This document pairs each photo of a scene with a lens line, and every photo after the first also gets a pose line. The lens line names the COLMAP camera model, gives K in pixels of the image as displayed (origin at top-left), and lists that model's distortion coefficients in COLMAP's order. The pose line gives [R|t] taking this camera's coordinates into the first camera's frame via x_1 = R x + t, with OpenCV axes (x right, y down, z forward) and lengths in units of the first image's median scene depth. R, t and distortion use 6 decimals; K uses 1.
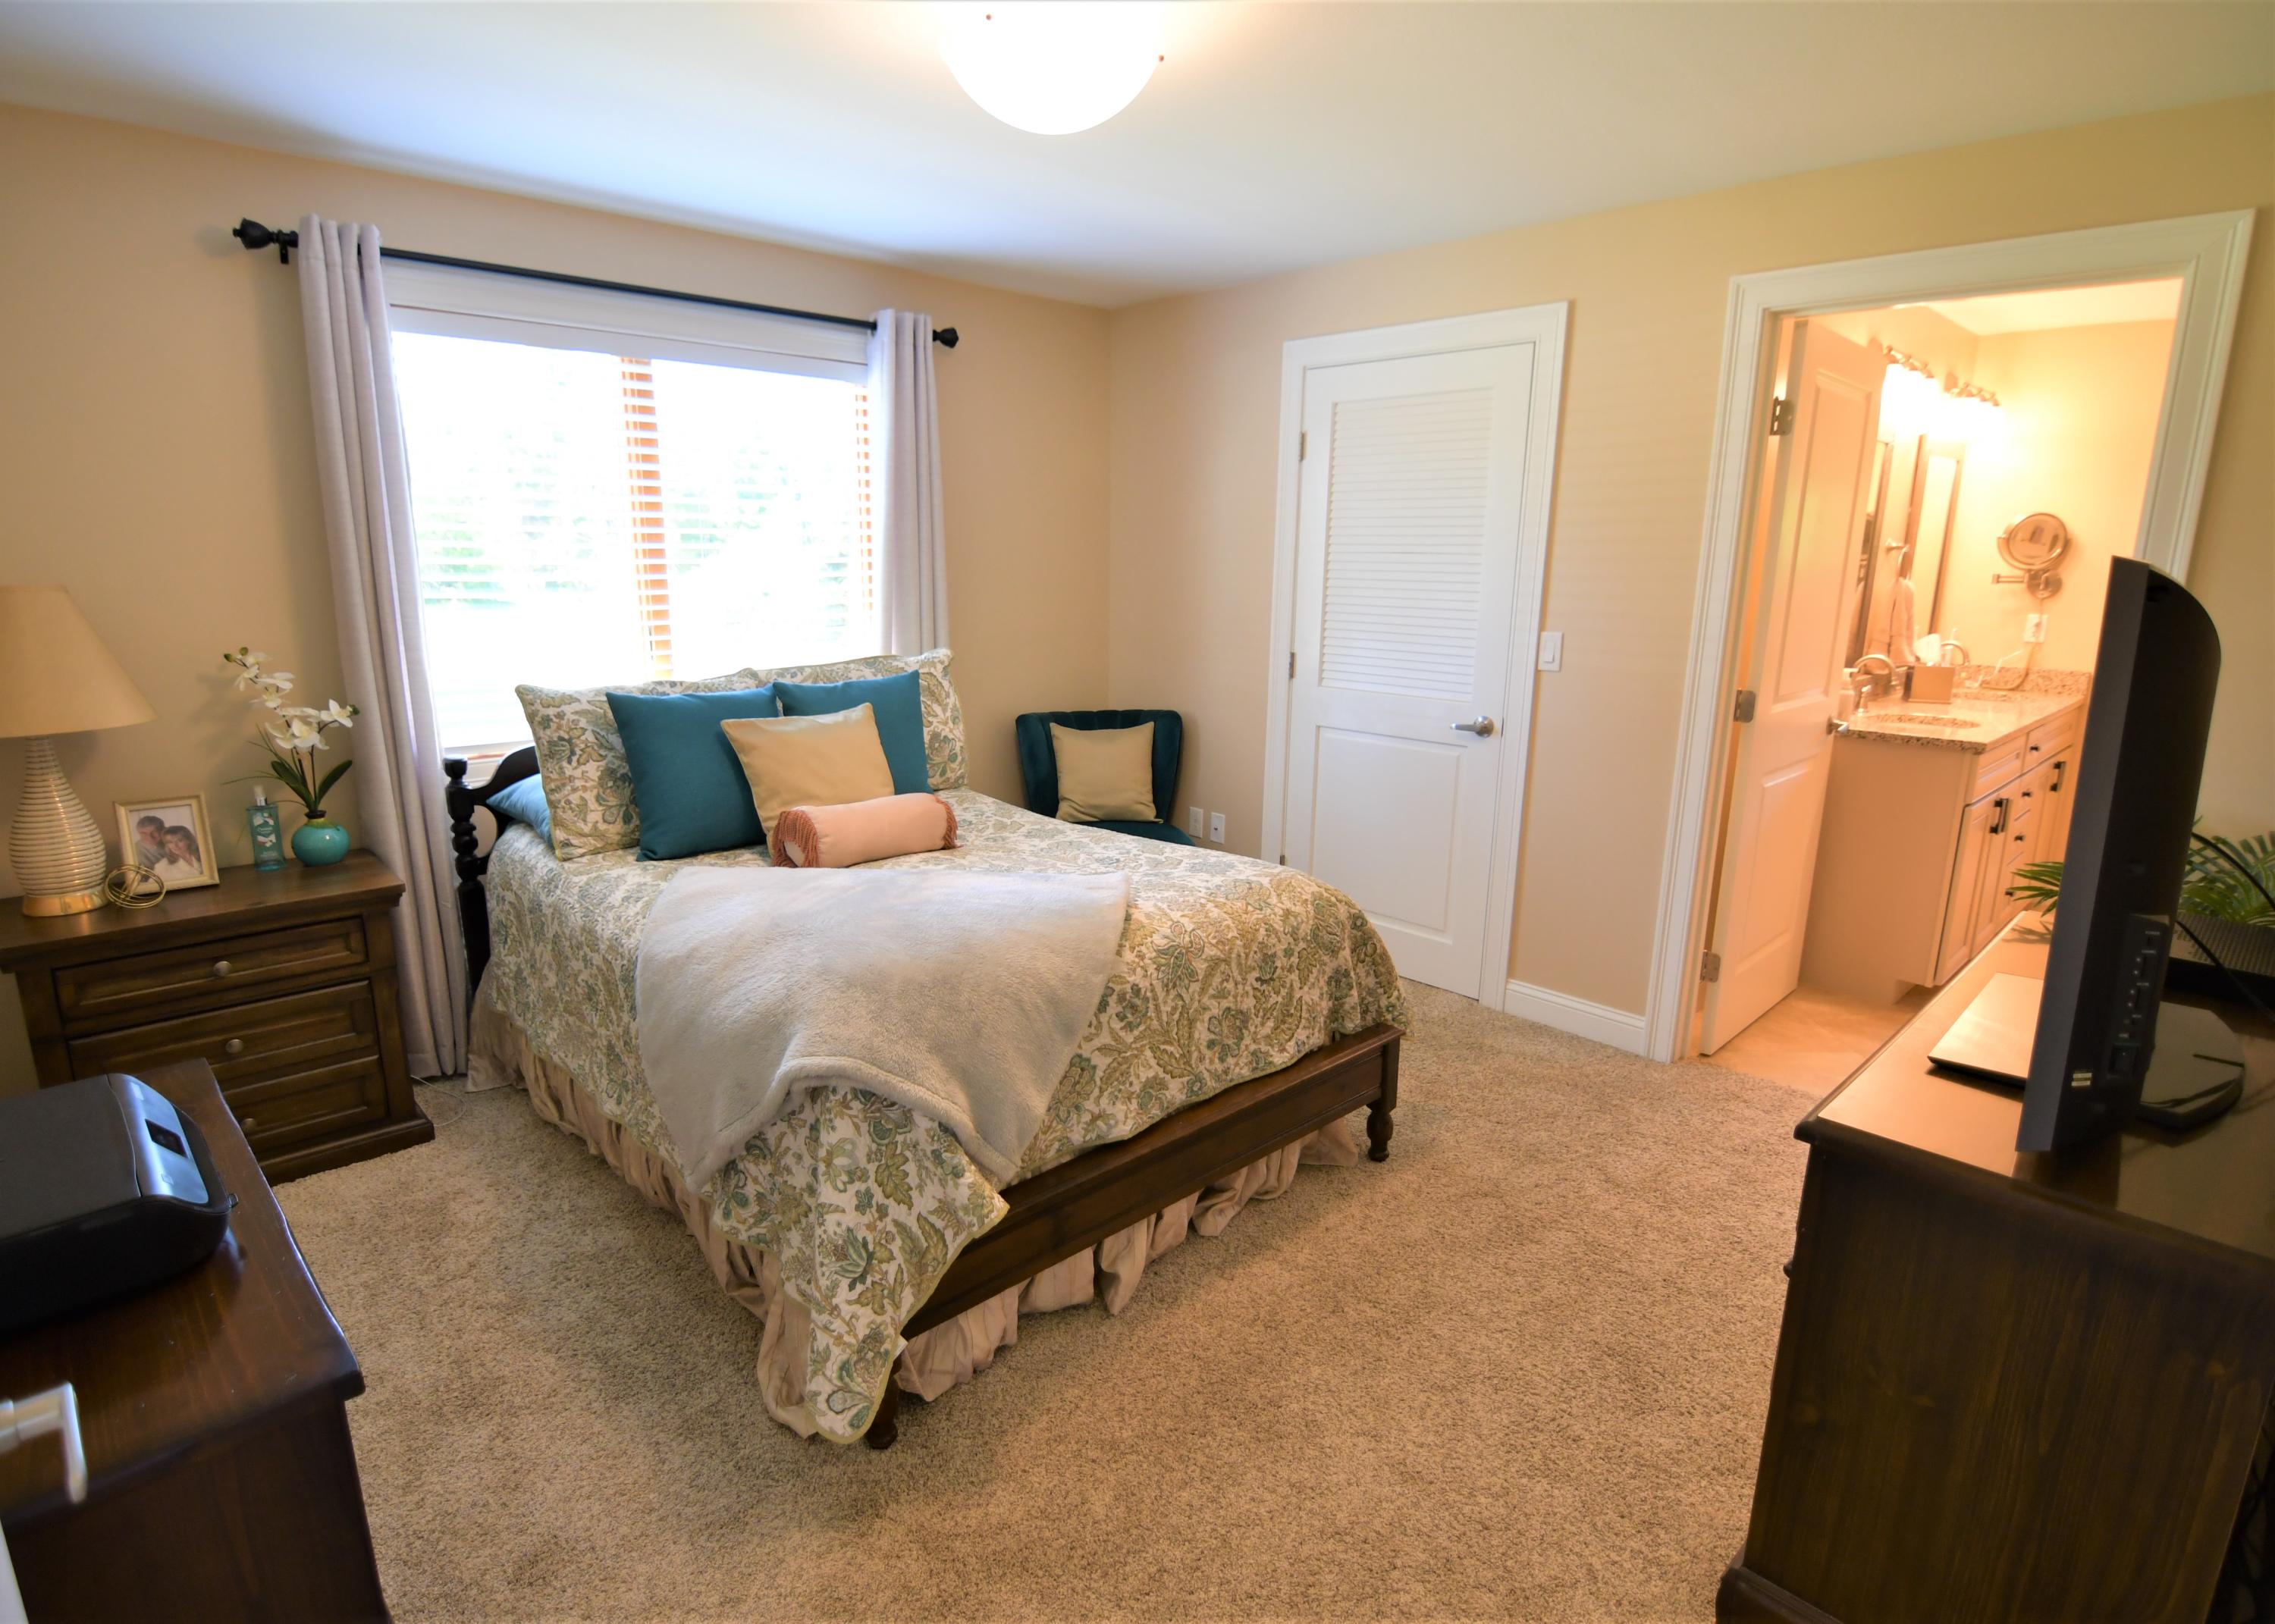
lens RADIAL K [[1173.6, 0, 1117.8], [0, 1173.6, 809.9], [0, 0, 1]] dist [-0.003759, -0.000289]
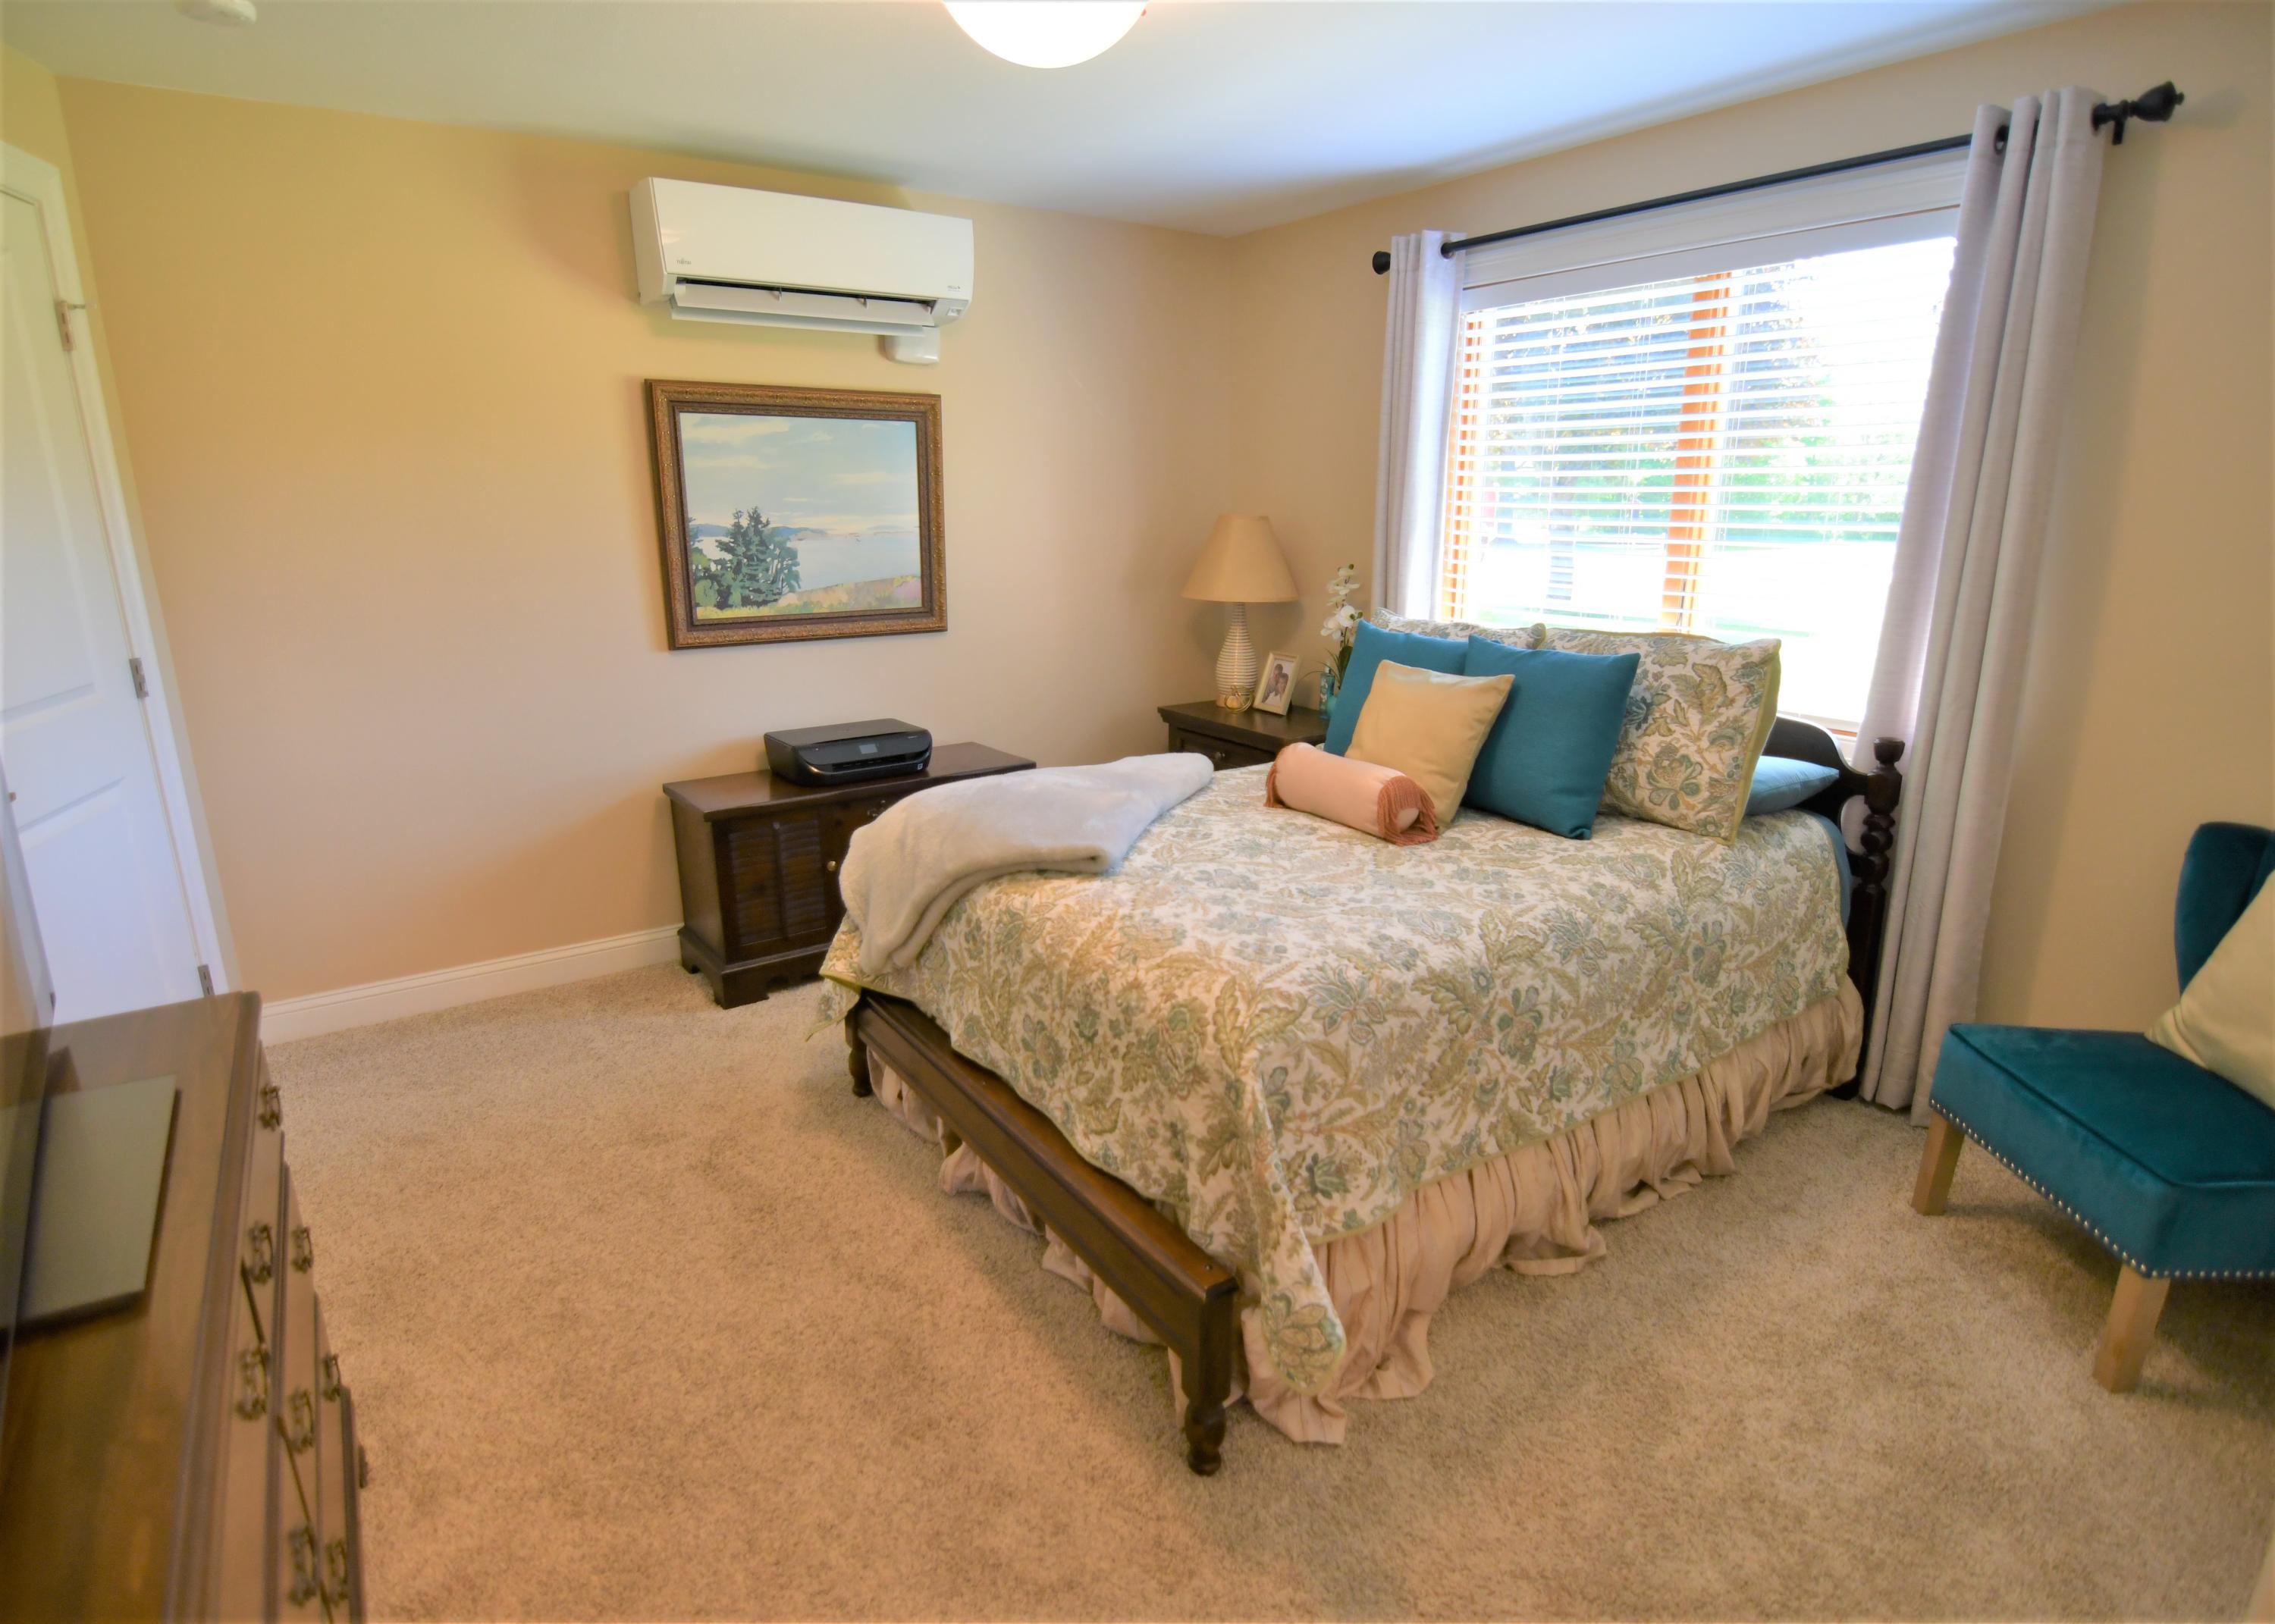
lens RADIAL K [[1173.6, 0, 1121.8], [0, 1173.6, 809.4], [0, 0, 1]] dist [-0.003759, -0.000289]
pose [[-0.159225, 0.249308, -0.955245, 0.738573], [-0.212678, 0.936208, 0.279789, -0.197448], [0.964062, 0.247709, -0.096046, 0.931296]]
